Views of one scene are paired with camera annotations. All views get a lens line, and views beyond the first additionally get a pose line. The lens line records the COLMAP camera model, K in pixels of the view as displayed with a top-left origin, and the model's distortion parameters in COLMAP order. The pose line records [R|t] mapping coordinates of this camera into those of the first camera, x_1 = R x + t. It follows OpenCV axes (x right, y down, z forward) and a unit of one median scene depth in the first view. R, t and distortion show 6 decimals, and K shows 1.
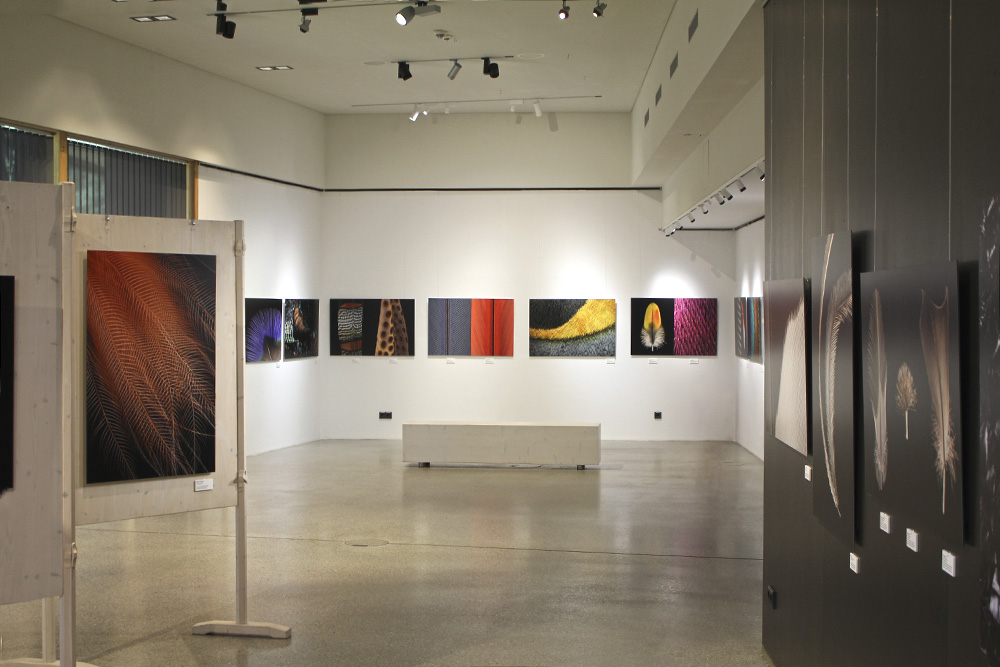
lens RADIAL K [[1428.6, 0, 501.5], [0, 1428.6, 332.1], [0, 0, 1]] dist [0.014679, 0.000000]
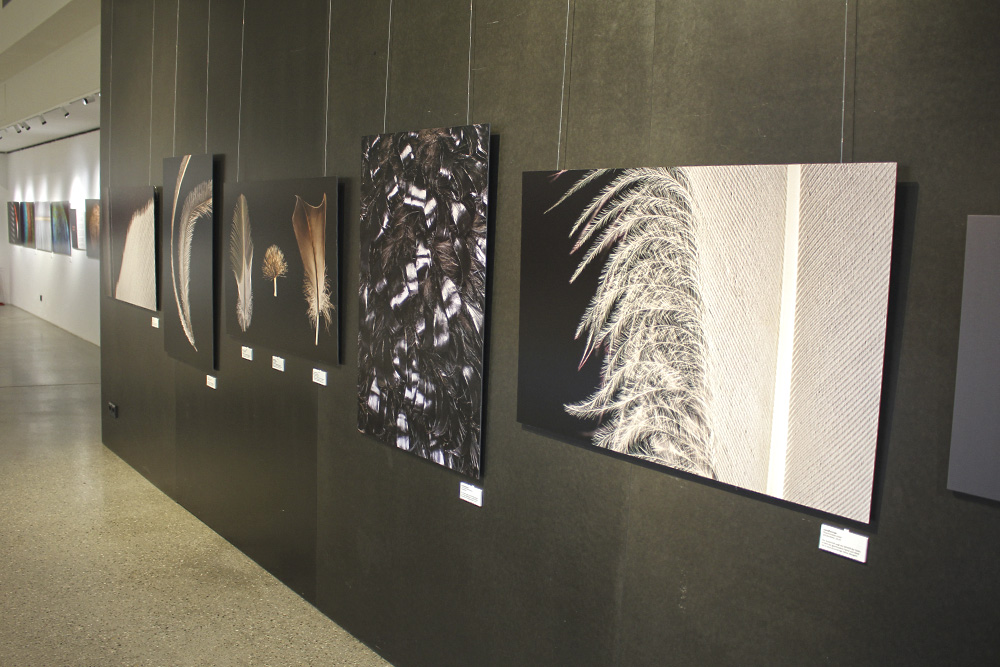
lens RADIAL K [[882.1, 0, 504.7], [0, 882.1, 330.7], [0, 0, 1]] dist [-0.127732, 0.066165]
pose [[0.742277, -0.050041, 0.668222, -0.037059], [-0.026352, 0.994256, 0.103729, 0.002473], [-0.669575, -0.094605, 0.736695, 0.042660]]
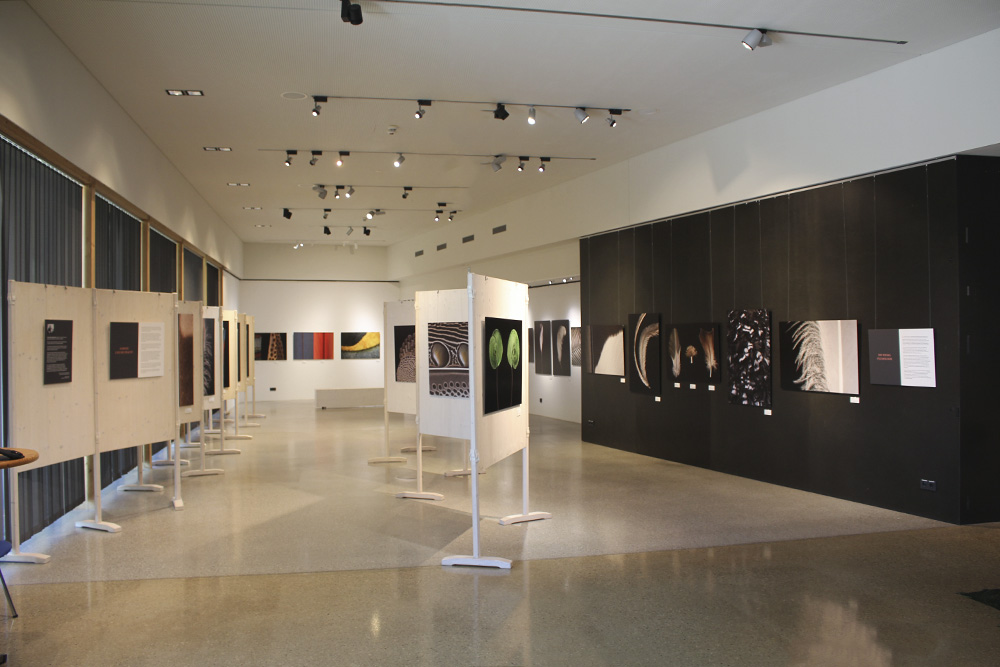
lens RADIAL K [[882.1, 0, 496.1], [0, 882.1, 328.5], [0, 0, 1]] dist [-0.127732, 0.066165]
pose [[0.896826, -0.004150, 0.442364, -0.354064], [0.016206, 0.999593, -0.023479, 0.005801], [-0.442086, 0.028226, 0.896528, -0.278116]]
